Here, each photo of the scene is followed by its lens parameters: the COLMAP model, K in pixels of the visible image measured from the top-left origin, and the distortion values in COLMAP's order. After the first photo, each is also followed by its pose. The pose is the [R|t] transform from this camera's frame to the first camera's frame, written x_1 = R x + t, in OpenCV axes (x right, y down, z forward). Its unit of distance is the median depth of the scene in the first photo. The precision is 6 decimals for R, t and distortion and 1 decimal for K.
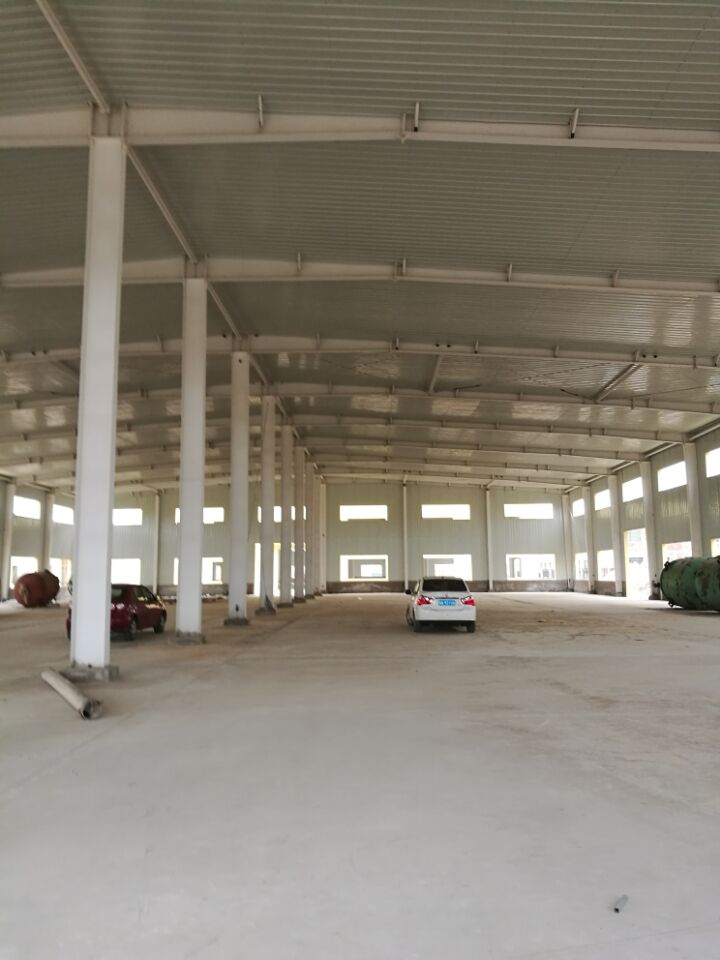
lens RADIAL K [[736.5, 0, 417.9], [0, 736.5, 519.0], [0, 0, 1]] dist [-0.025702, 0.060332]
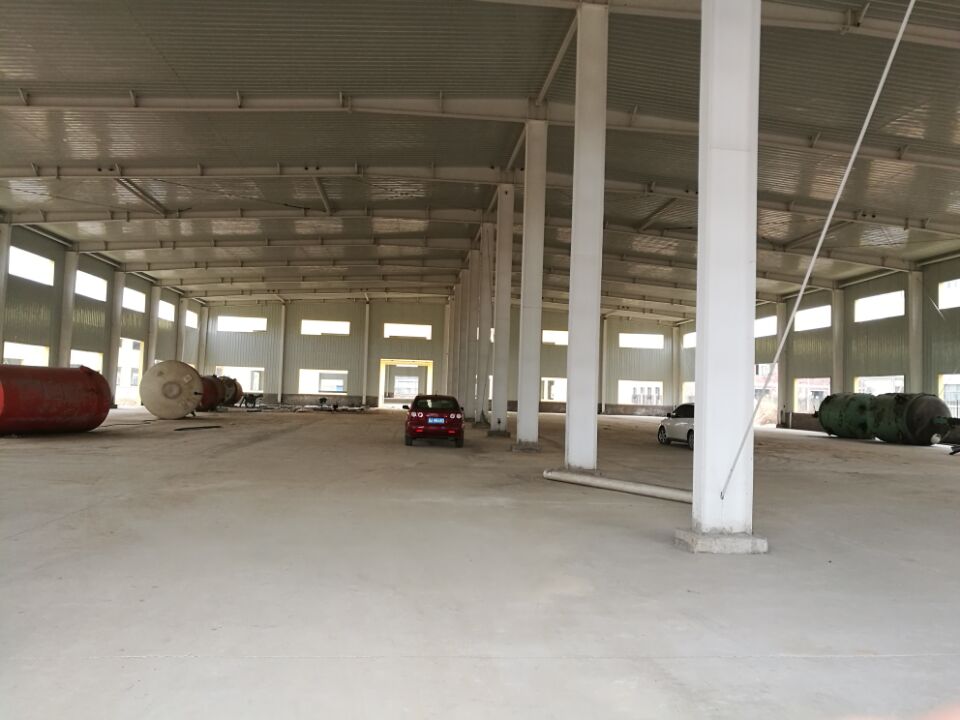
lens RADIAL K [[736.5, 0, 476.9], [0, 736.5, 360.4], [0, 0, 1]] dist [-0.025702, 0.060332]
pose [[0.991873, 0.050366, 0.116842, -0.268660], [-0.053875, 0.998181, 0.027074, 0.002517], [-0.115266, -0.033149, 0.992781, -0.044468]]
